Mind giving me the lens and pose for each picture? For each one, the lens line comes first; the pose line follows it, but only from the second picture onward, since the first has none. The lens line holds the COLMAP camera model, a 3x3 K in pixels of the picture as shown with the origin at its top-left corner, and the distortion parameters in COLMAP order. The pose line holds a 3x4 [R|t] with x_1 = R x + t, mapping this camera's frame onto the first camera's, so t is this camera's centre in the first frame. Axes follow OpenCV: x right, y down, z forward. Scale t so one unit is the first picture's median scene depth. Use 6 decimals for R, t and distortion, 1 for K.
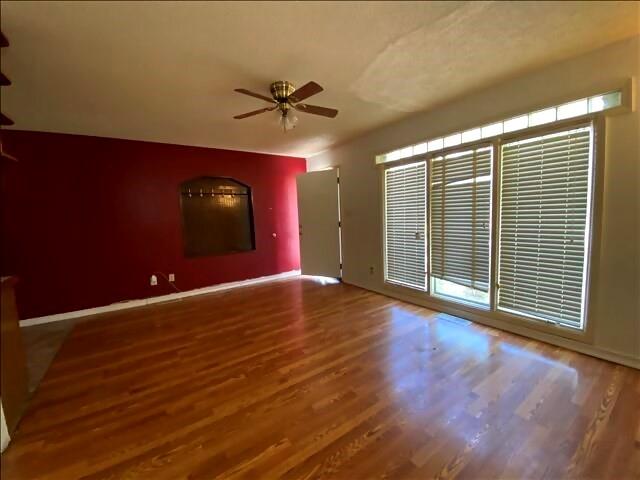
lens RADIAL K [[260.9, 0, 320.5], [0, 260.9, 238.5], [0, 0, 1]] dist [-0.002801, -0.000431]
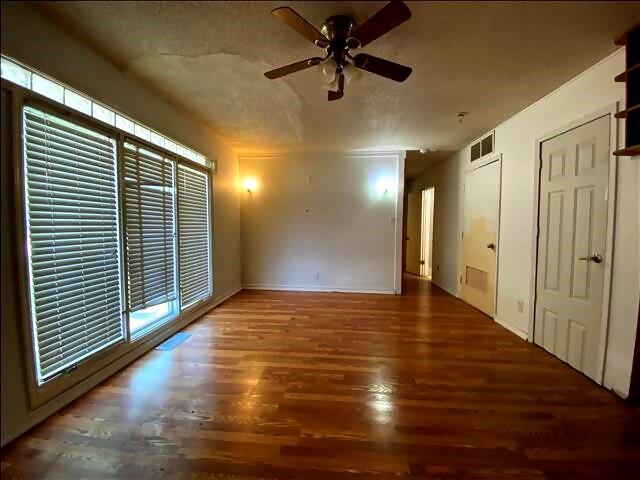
lens RADIAL K [[260.9, 0, 319.5], [0, 260.9, 239.3], [0, 0, 1]] dist [-0.002801, -0.000431]
pose [[-0.779427, 0.002375, 0.626488, -0.465582], [0.084409, 0.991273, 0.101257, -0.088888], [-0.620781, 0.131804, -0.772825, 1.429879]]
